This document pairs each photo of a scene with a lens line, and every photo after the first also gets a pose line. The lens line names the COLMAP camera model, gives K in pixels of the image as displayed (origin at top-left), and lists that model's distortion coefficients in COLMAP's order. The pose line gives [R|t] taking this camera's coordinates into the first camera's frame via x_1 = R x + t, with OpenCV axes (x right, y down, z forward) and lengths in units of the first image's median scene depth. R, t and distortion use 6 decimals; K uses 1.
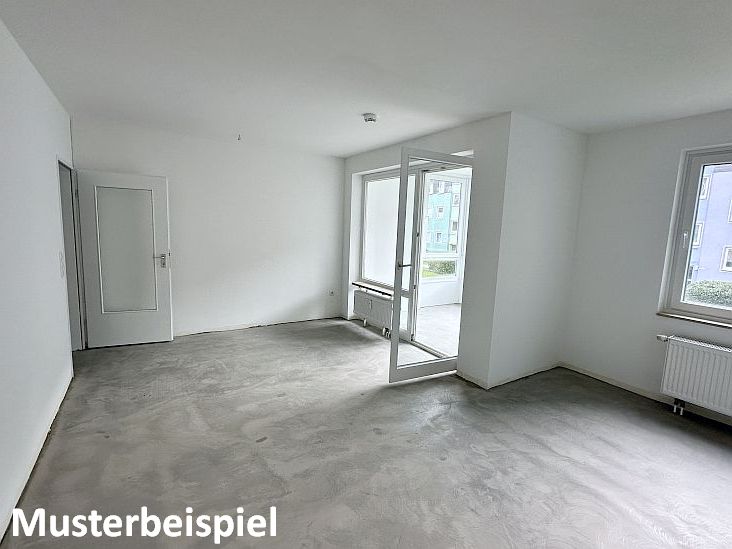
lens RADIAL K [[356.8, 0, 366.9], [0, 356.8, 271.3], [0, 0, 1]] dist [-0.001018, -0.000337]
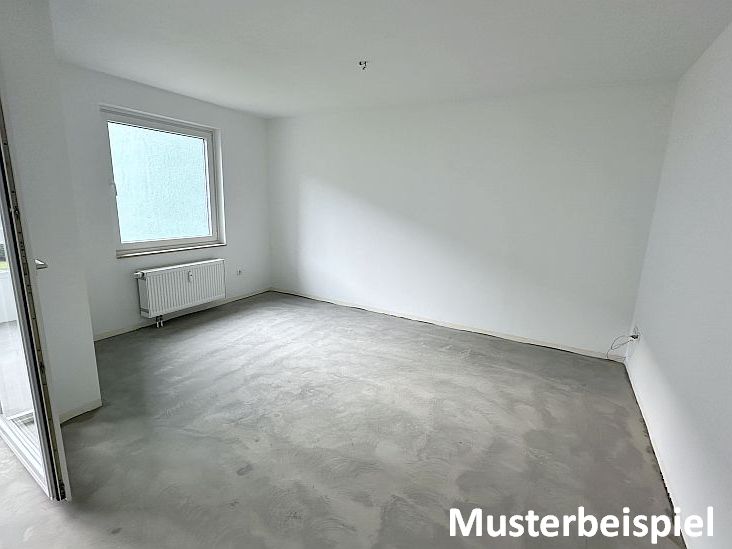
lens RADIAL K [[356.8, 0, 364.8], [0, 356.8, 274.9], [0, 0, 1]] dist [-0.001018, -0.000337]
pose [[-0.477784, -0.237621, 0.845730, -0.668206], [0.060175, 0.951608, 0.301364, -0.156621], [-0.876414, 0.194879, -0.440364, 1.112939]]
